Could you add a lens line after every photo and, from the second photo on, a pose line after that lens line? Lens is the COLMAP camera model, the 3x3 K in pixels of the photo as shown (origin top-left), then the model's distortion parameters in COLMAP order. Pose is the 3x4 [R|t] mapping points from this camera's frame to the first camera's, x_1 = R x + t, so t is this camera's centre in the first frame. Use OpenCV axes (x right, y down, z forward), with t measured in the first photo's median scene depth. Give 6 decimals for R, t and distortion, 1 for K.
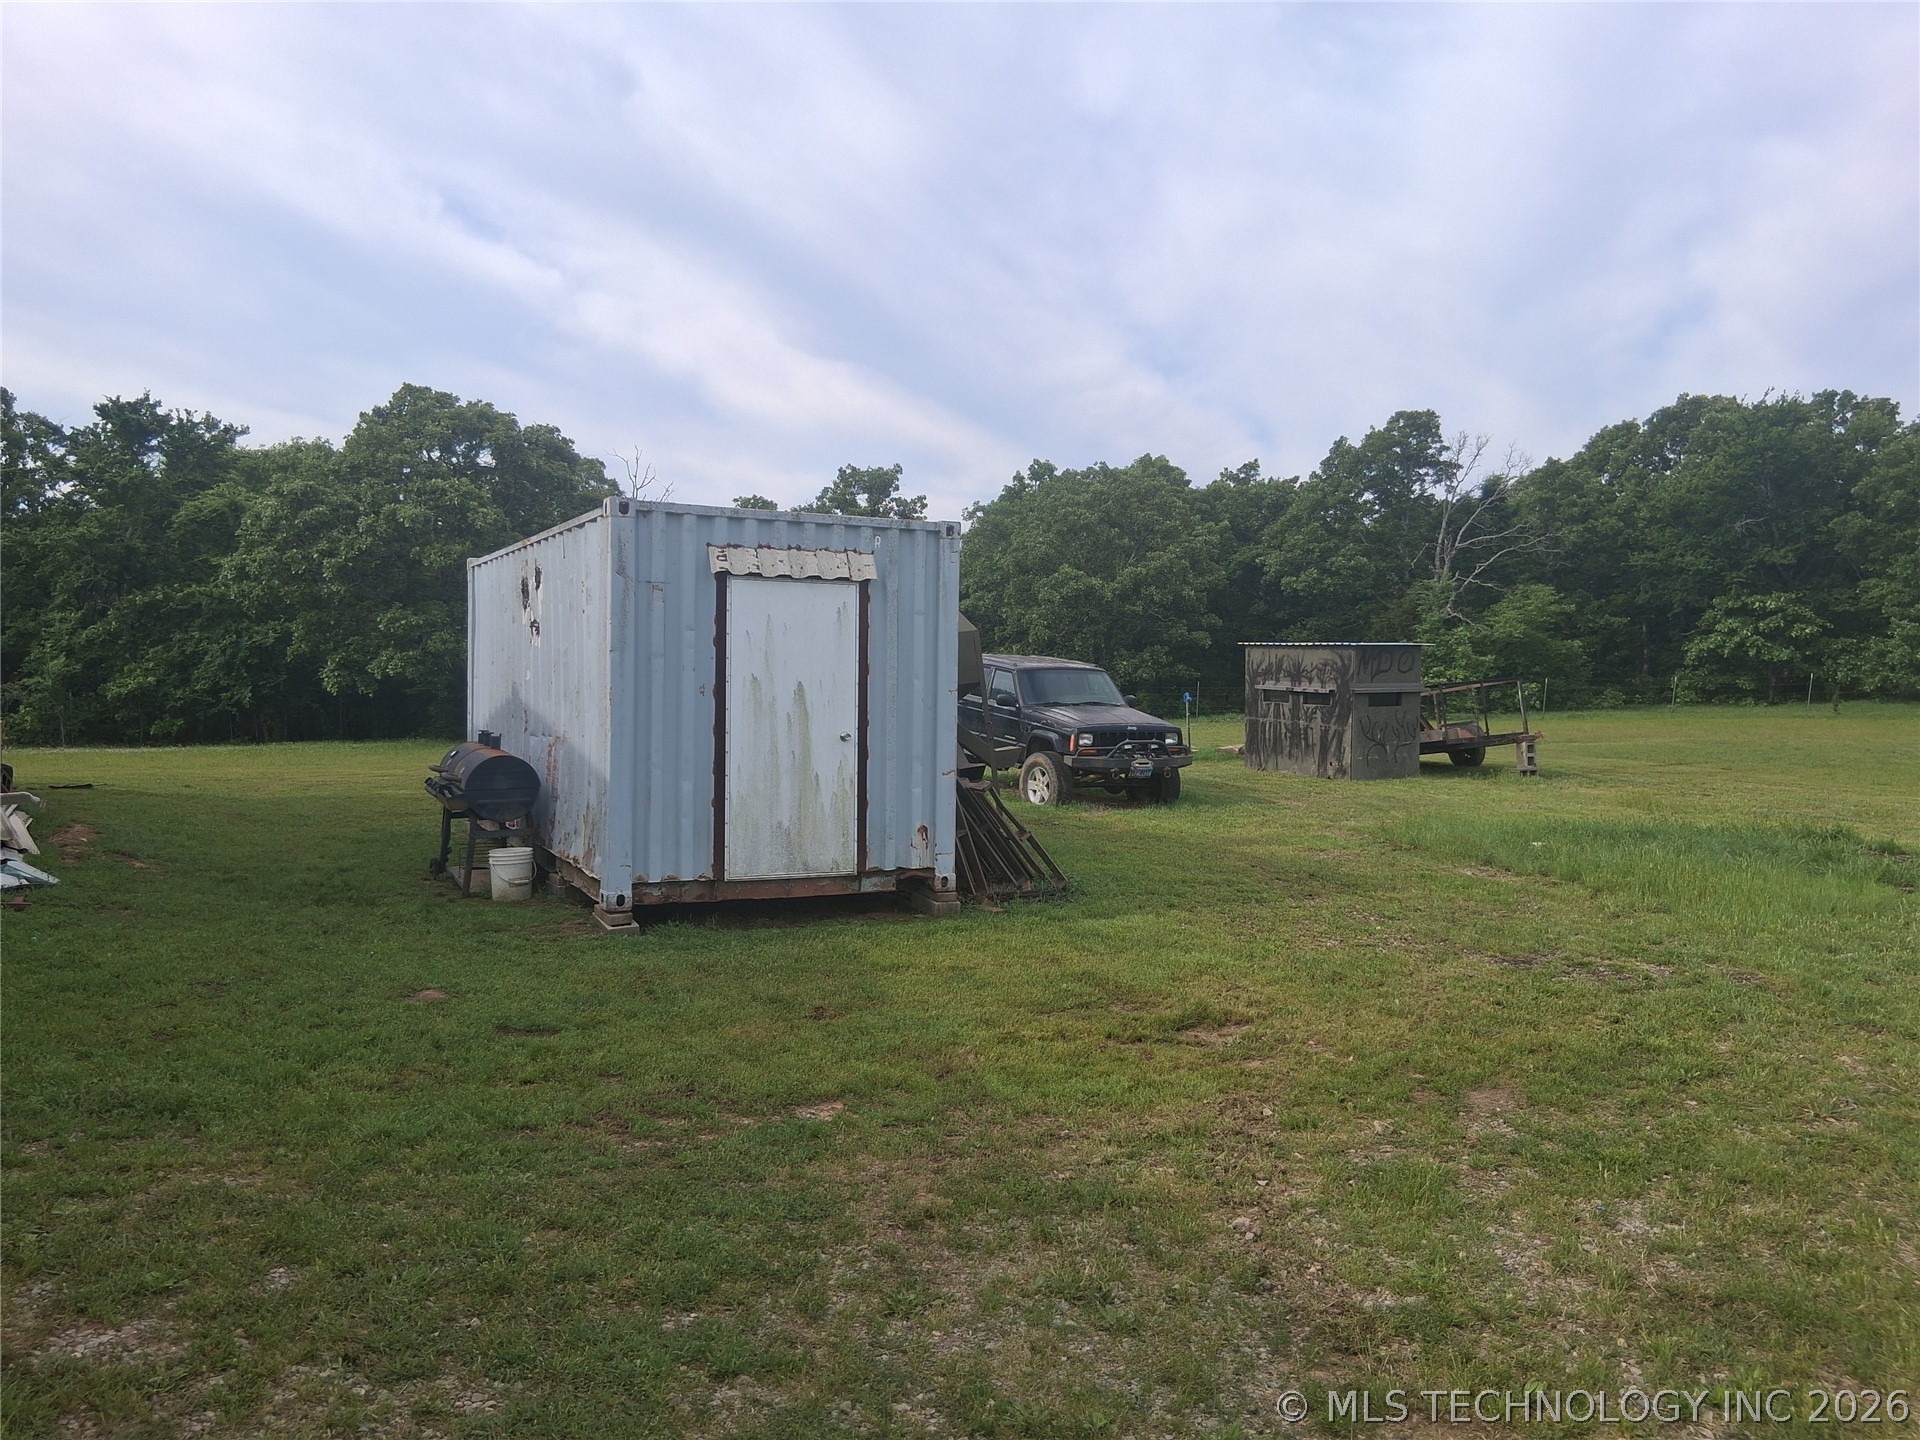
lens RADIAL K [[1430.4, 0, 960.0], [0, 1430.4, 720.0], [0, 0, 1]] dist [0.004470, -0.044705]
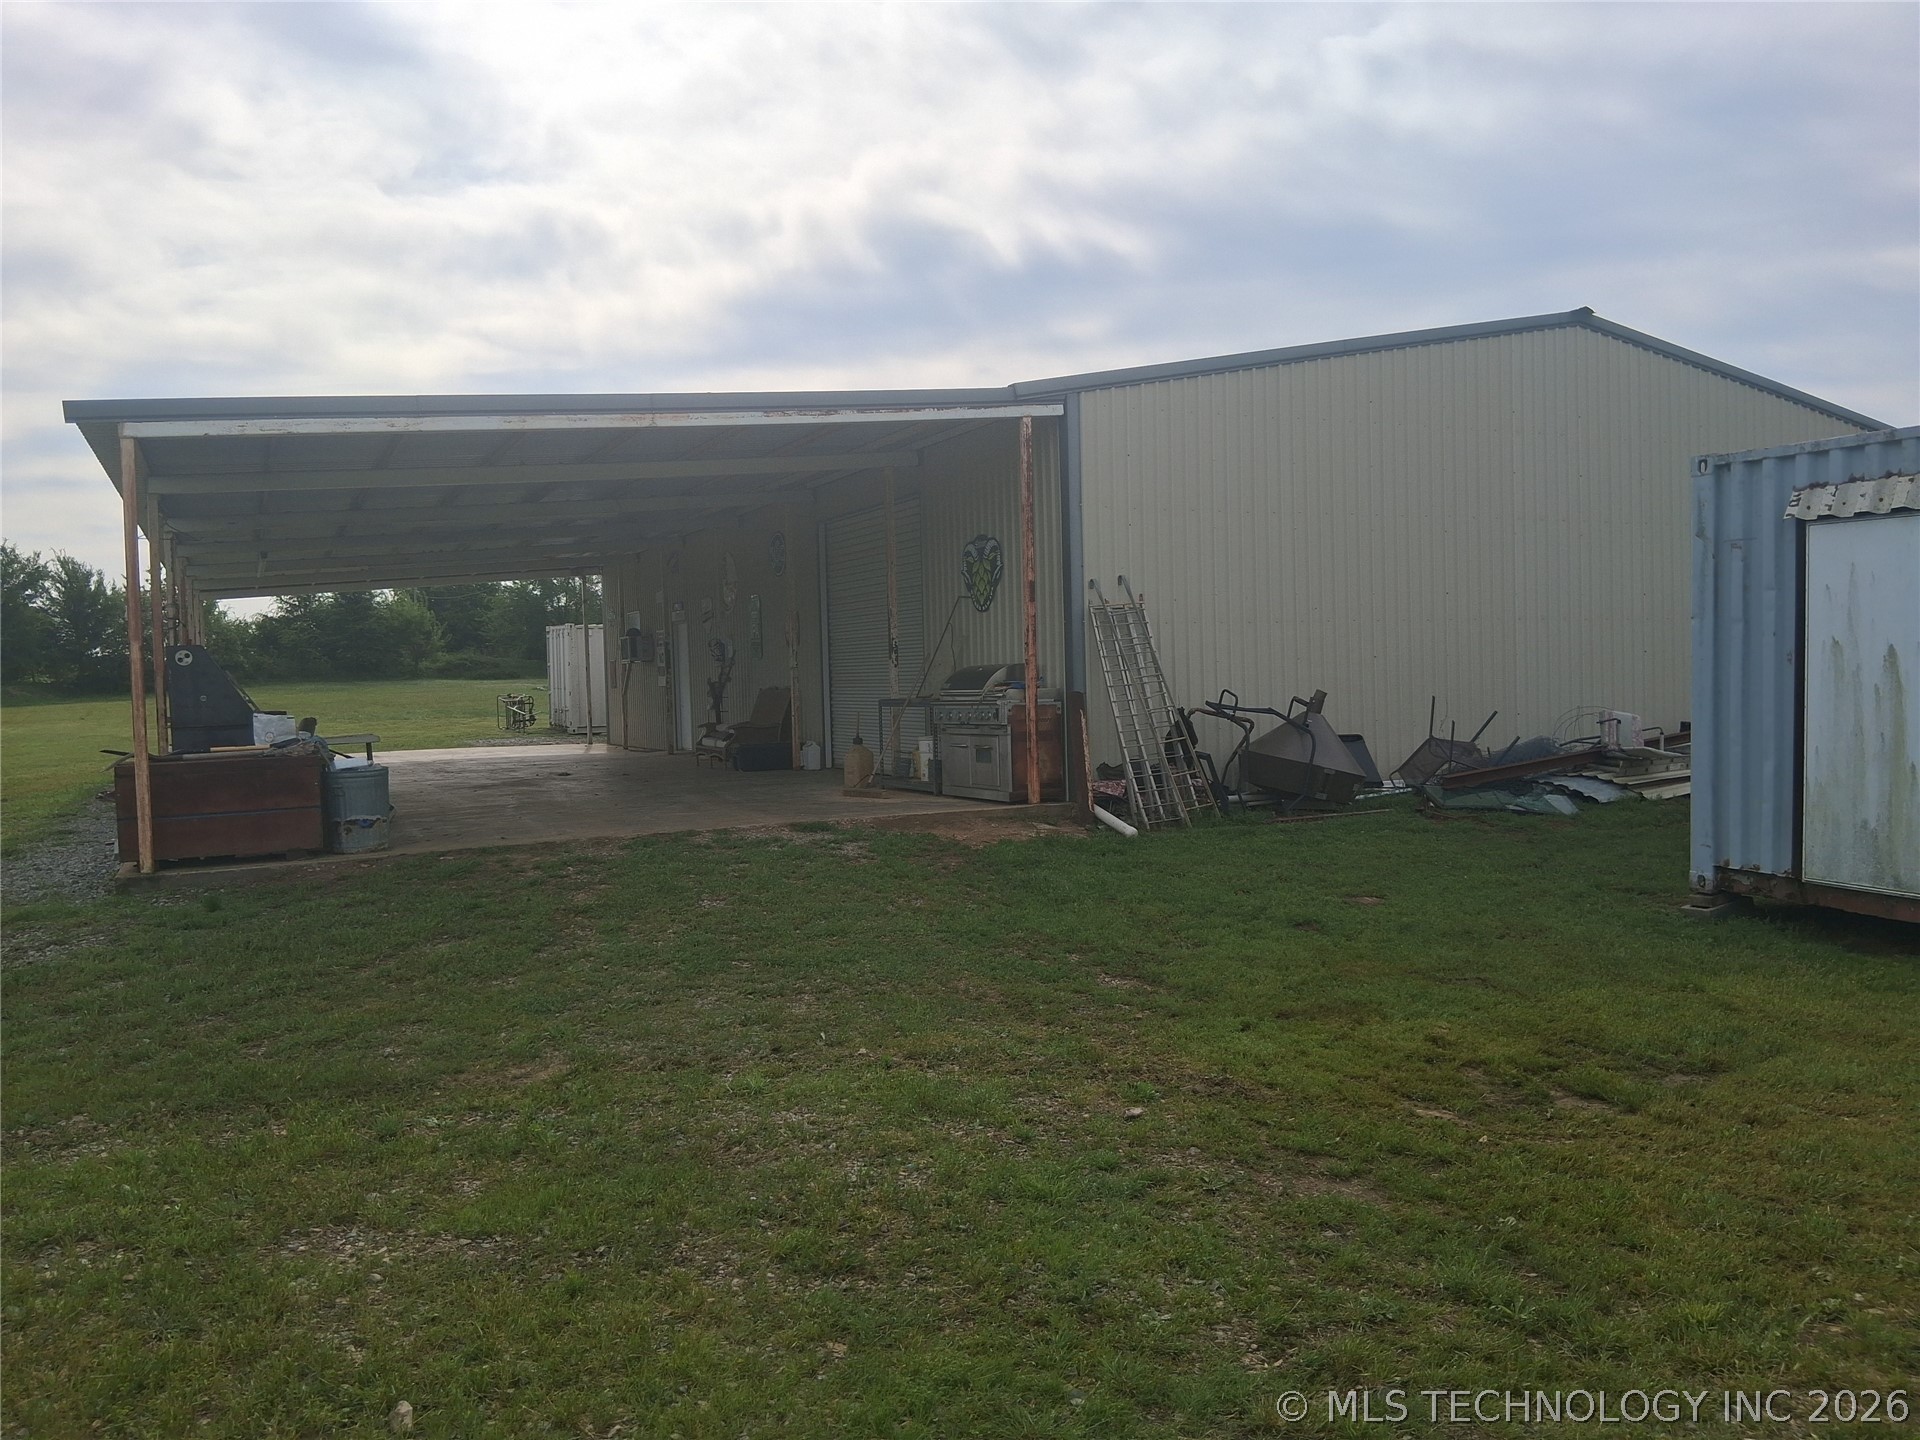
lens RADIAL K [[1430.4, 0, 960.0], [0, 1430.4, 720.0], [0, 0, 1]] dist [0.004470, -0.044705]
pose [[-0.071008, 0.022871, -0.997213, 0.717914], [-0.026418, 0.999343, 0.024801, 0.008784], [0.997126, 0.028106, -0.070358, 0.559612]]
